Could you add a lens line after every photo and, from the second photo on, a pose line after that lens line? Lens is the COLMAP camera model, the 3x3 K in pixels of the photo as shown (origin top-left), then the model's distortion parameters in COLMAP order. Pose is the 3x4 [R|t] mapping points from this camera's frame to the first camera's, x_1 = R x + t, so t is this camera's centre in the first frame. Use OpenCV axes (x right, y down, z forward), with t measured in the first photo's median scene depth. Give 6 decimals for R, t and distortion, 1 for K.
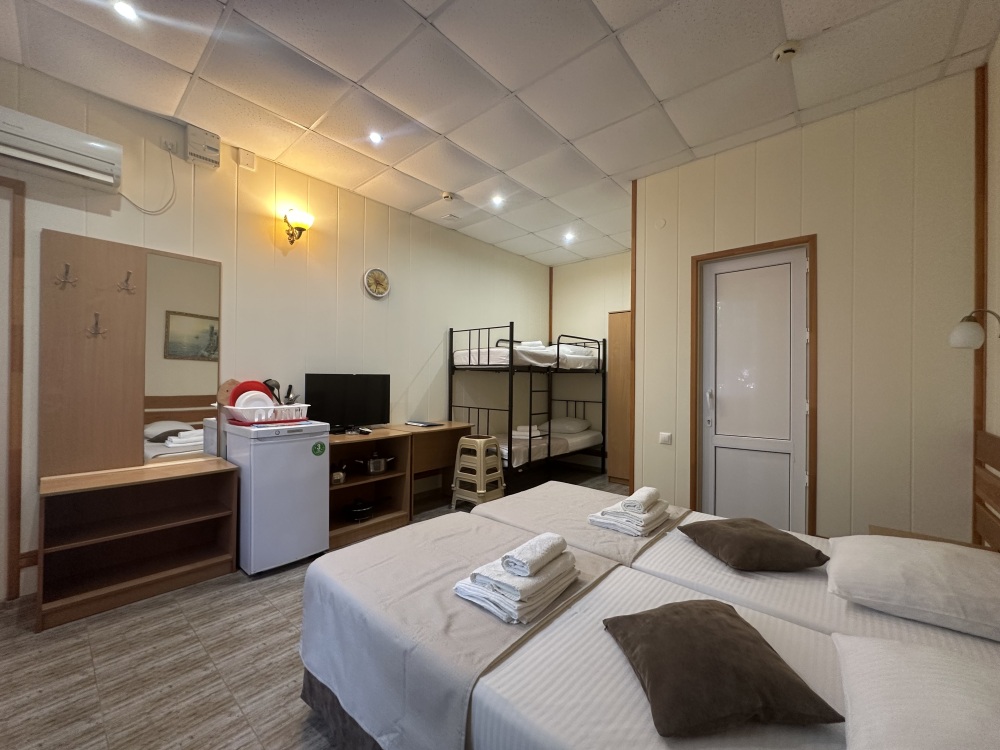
lens RADIAL K [[399.2, 0, 504.2], [0, 399.2, 378.0], [0, 0, 1]] dist [-0.002352, 0.000012]
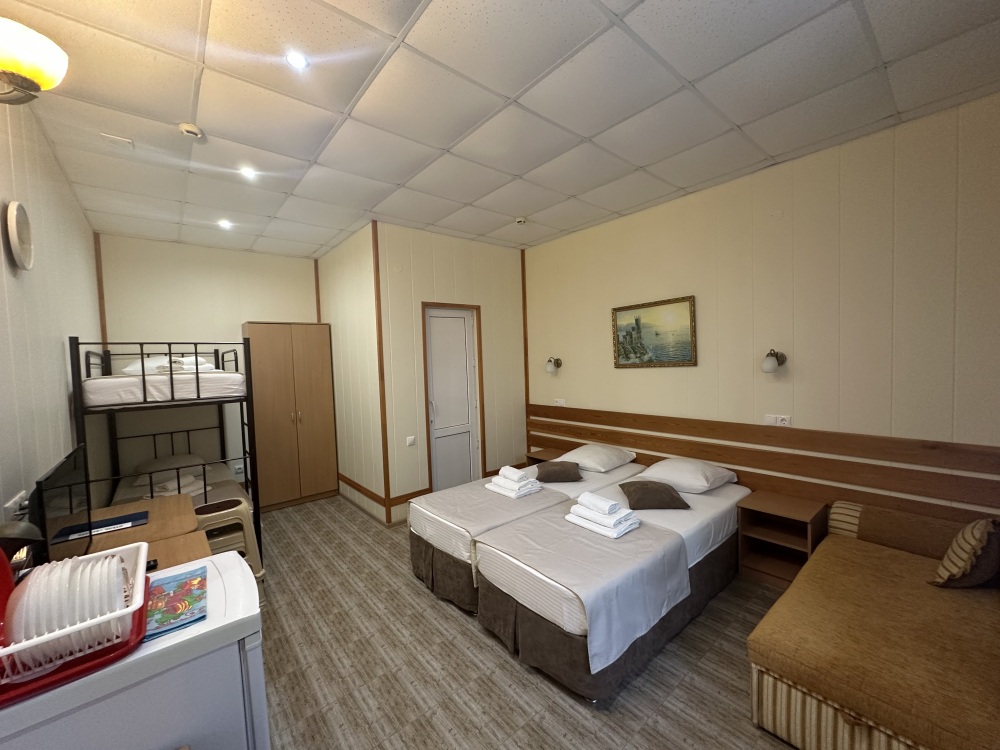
lens RADIAL K [[399.2, 0, 499.0], [0, 399.2, 377.2], [0, 0, 1]] dist [-0.002352, 0.000012]
pose [[0.161299, -0.060932, 0.985023, -0.831679], [0.037814, 0.997741, 0.055527, -0.117719], [-0.986181, 0.028291, 0.163239, 0.541219]]
